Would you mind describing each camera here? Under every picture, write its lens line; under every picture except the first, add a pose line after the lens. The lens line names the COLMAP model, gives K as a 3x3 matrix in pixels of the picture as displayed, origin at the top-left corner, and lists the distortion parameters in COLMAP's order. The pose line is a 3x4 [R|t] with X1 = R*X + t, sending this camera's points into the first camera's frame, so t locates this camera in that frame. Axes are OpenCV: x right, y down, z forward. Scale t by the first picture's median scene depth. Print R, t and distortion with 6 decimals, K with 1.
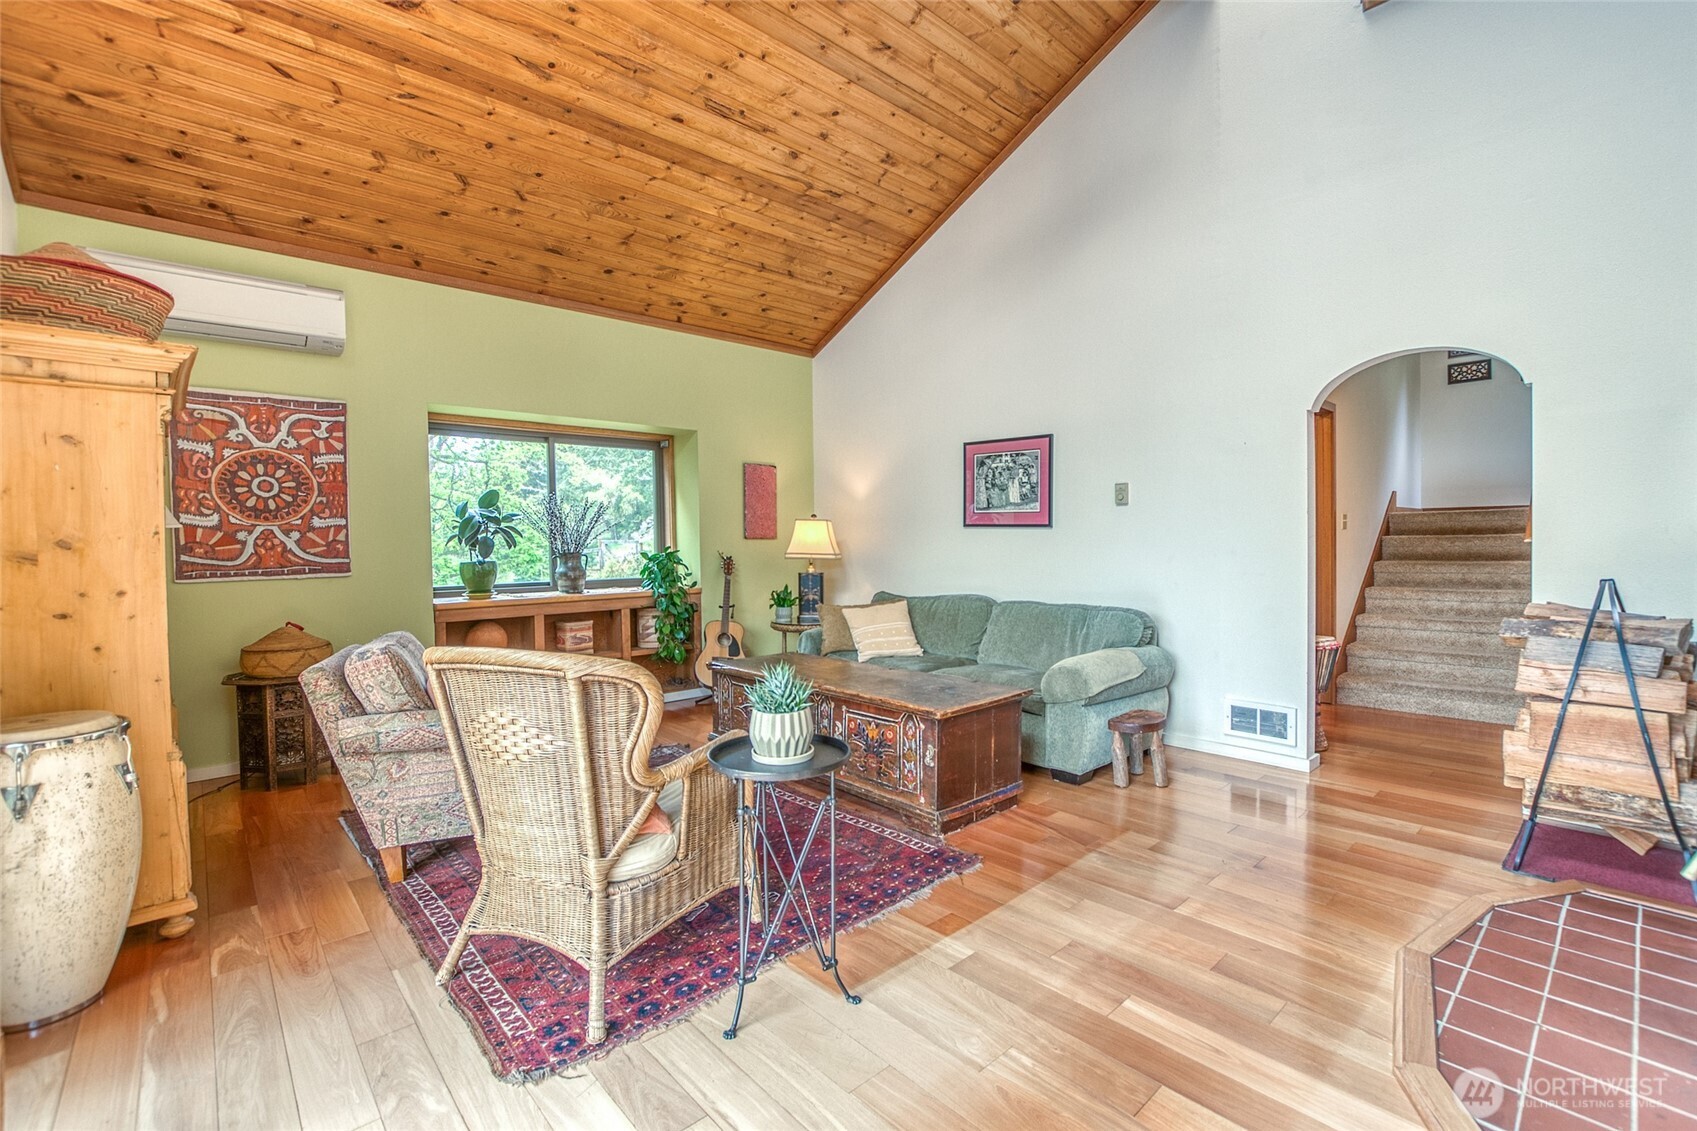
lens RADIAL K [[743.5, 0, 845.0], [0, 743.5, 559.1], [0, 0, 1]] dist [-0.017430, 0.000569]
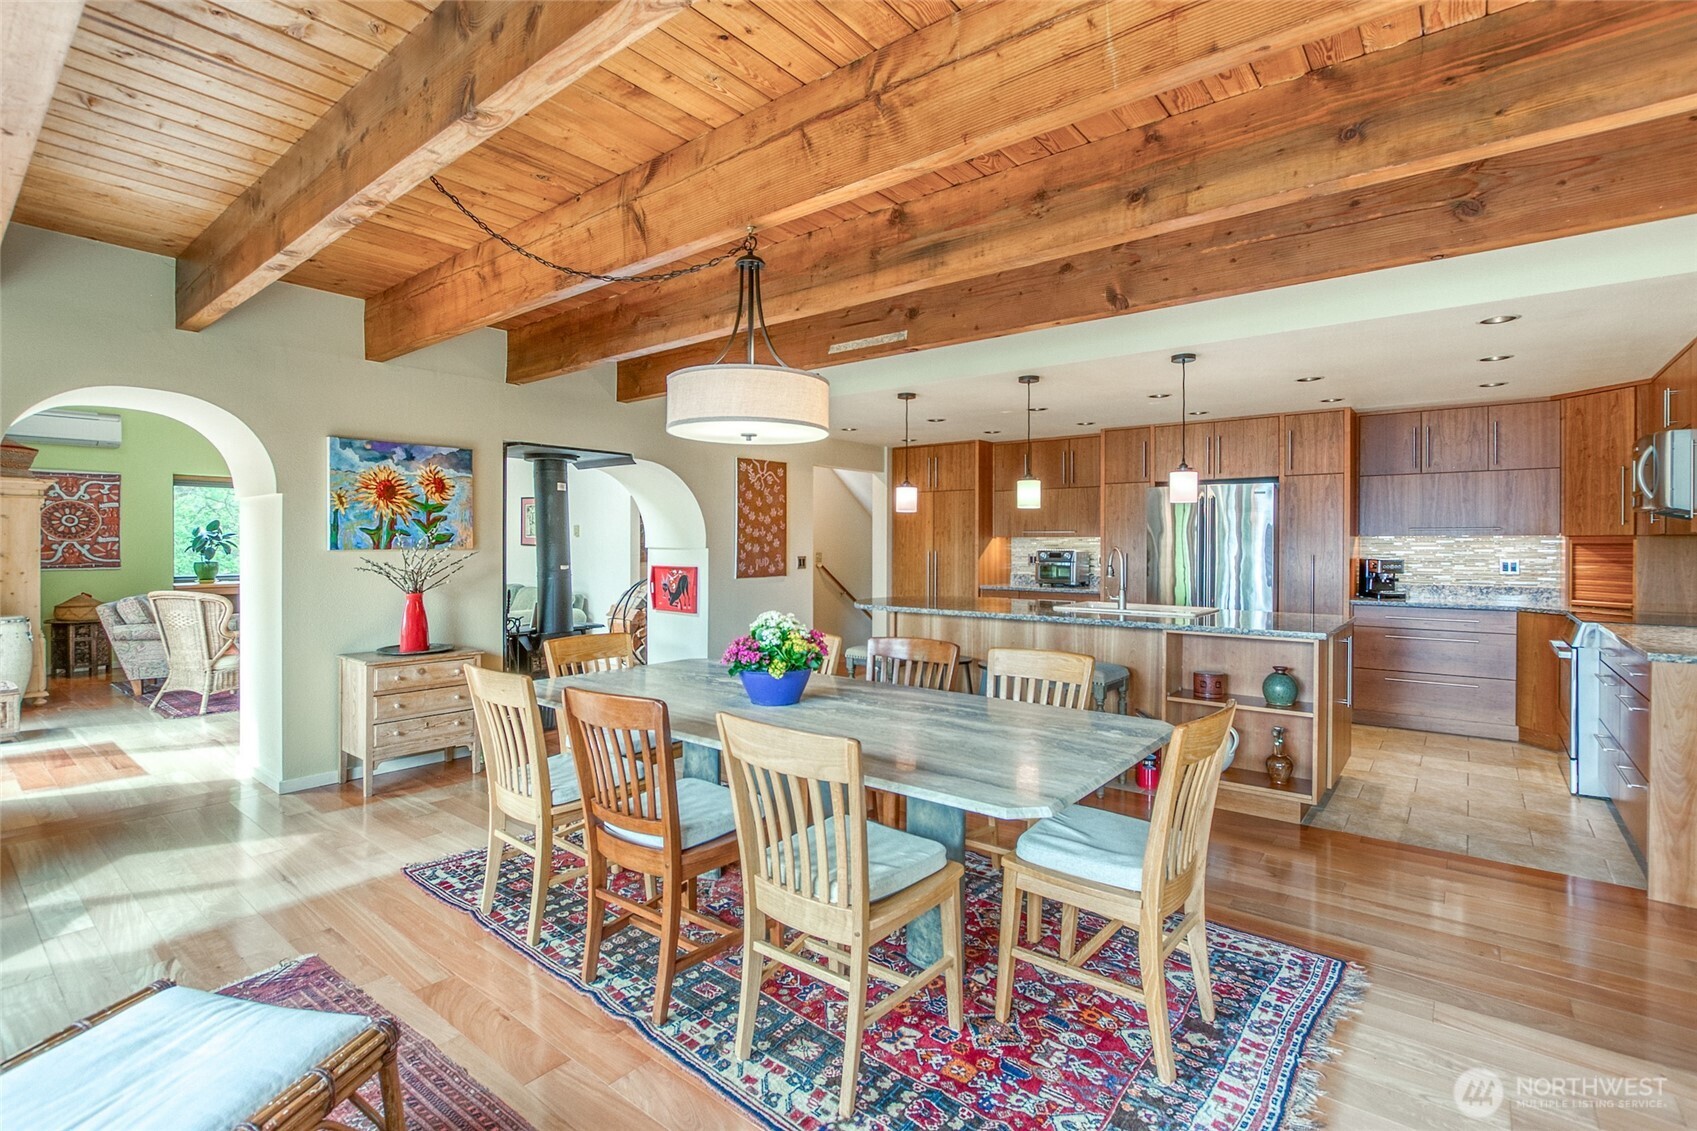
lens RADIAL K [[761.7, 0, 845.3], [0, 761.7, 547.0], [0, 0, 1]] dist [-0.018542, 0.000870]
pose [[0.984183, 0.014934, 0.176523, 0.884800], [-0.011383, 0.999712, -0.021112, -0.015198], [-0.176787, 0.018768, 0.984070, -1.318136]]
